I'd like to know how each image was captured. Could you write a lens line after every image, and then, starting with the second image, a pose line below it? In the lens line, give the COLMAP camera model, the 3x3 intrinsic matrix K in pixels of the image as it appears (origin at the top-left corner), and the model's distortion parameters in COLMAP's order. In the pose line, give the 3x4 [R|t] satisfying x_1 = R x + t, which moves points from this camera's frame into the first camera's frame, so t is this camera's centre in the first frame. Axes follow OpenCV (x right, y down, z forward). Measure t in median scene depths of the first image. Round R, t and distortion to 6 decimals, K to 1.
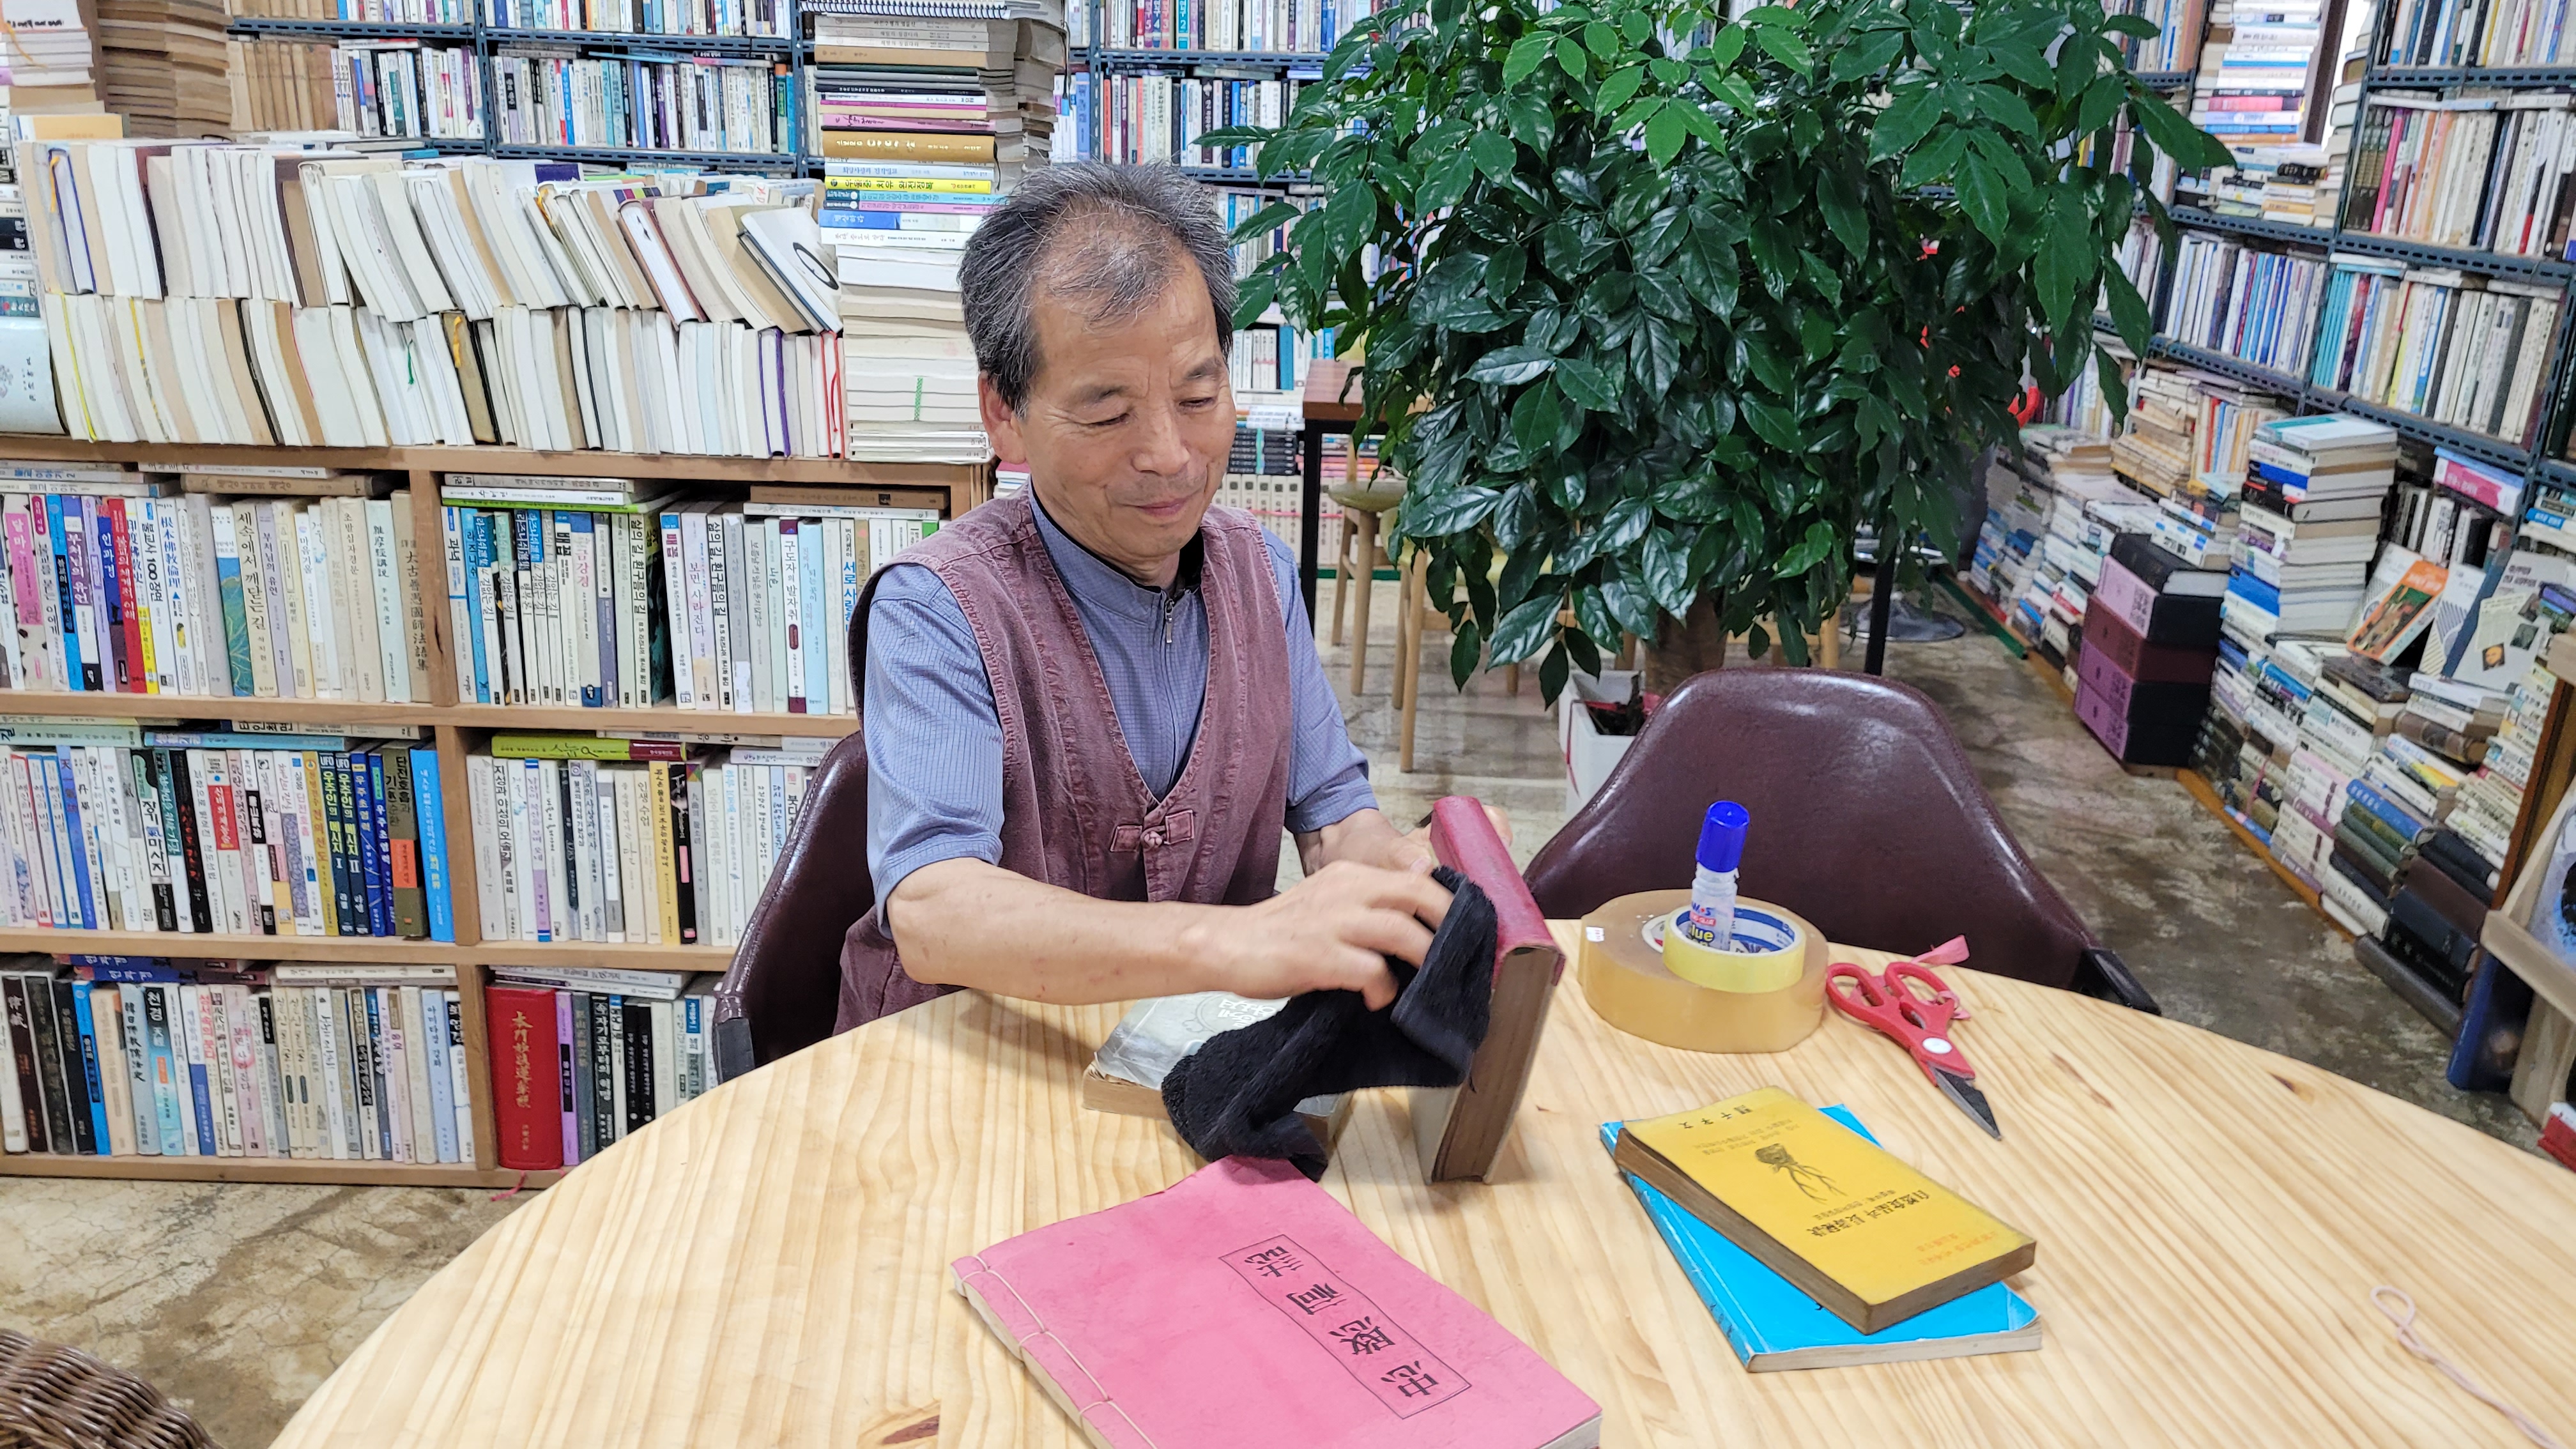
lens RADIAL K [[1970.1, 0, 1301.3], [0, 1970.1, 713.7], [0, 0, 1]] dist [0.058035, -0.046067]
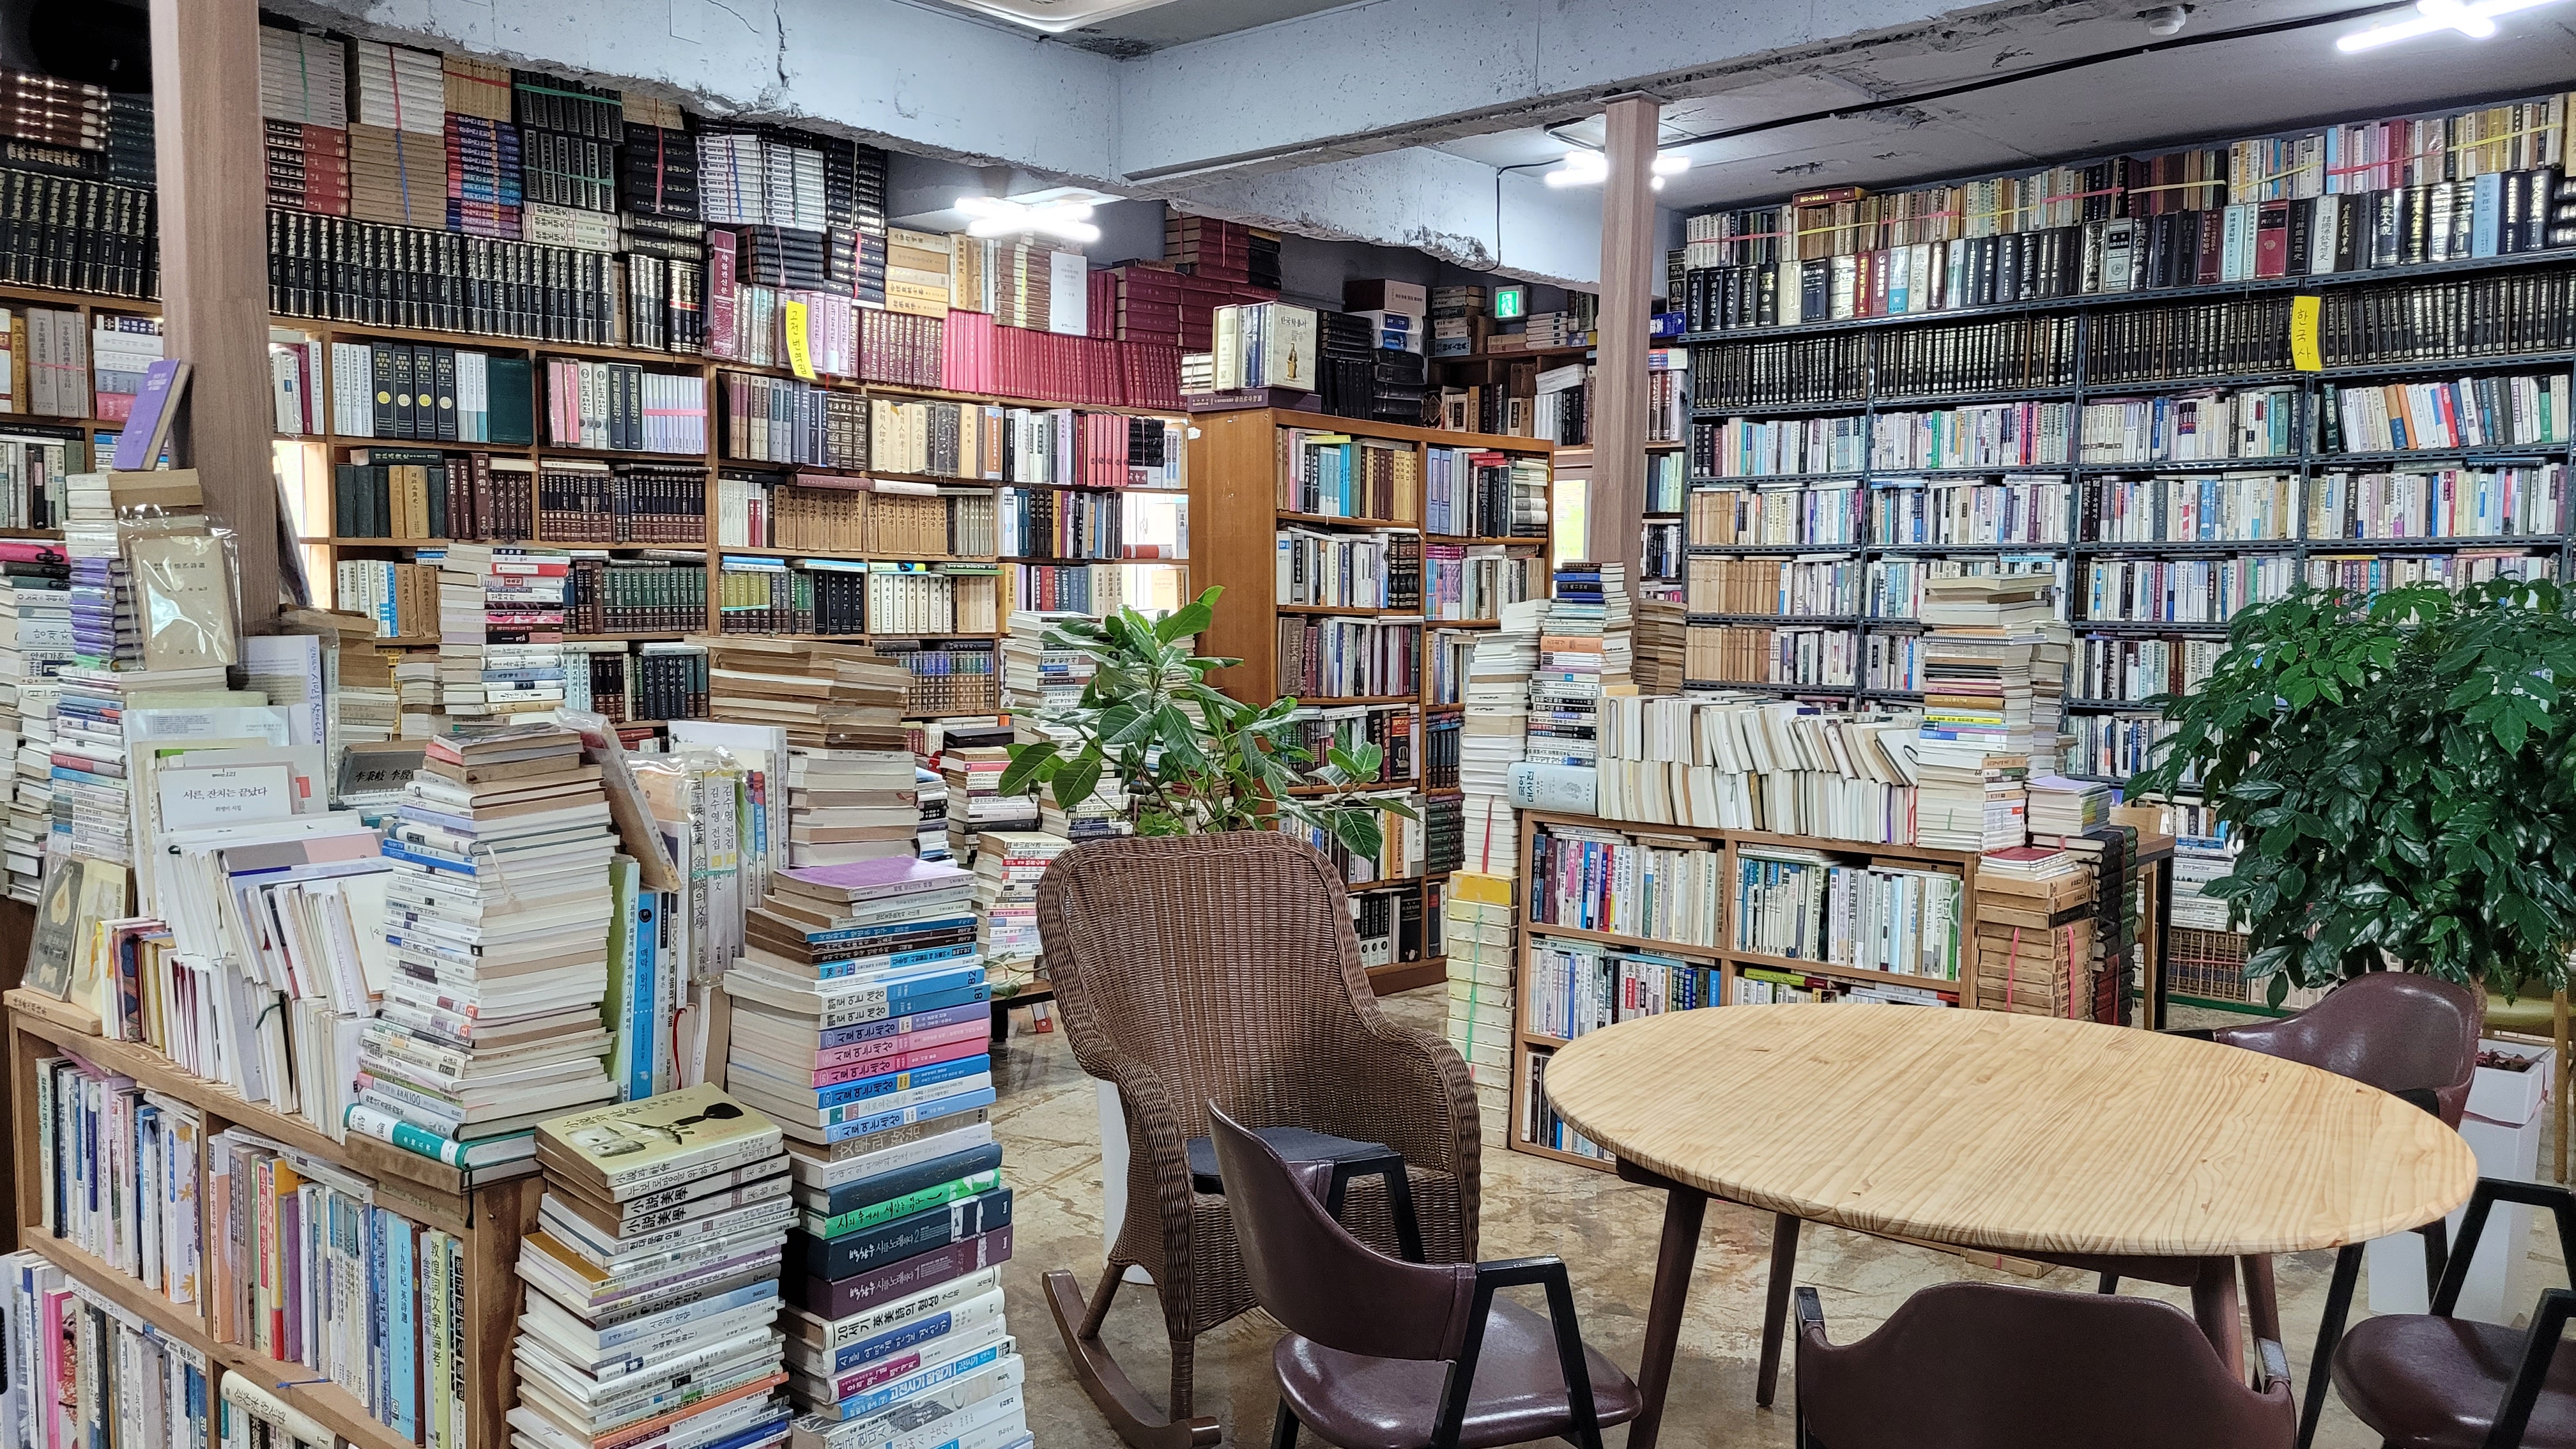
lens RADIAL K [[1970.1, 0, 1296.7], [0, 1970.1, 727.1], [0, 0, 1]] dist [0.058035, -0.046067]
pose [[0.766237, 0.025722, -0.642043, 0.580500], [-0.185582, 0.965476, -0.182801, 0.241695], [0.615175, 0.259220, 0.744557, -0.941589]]
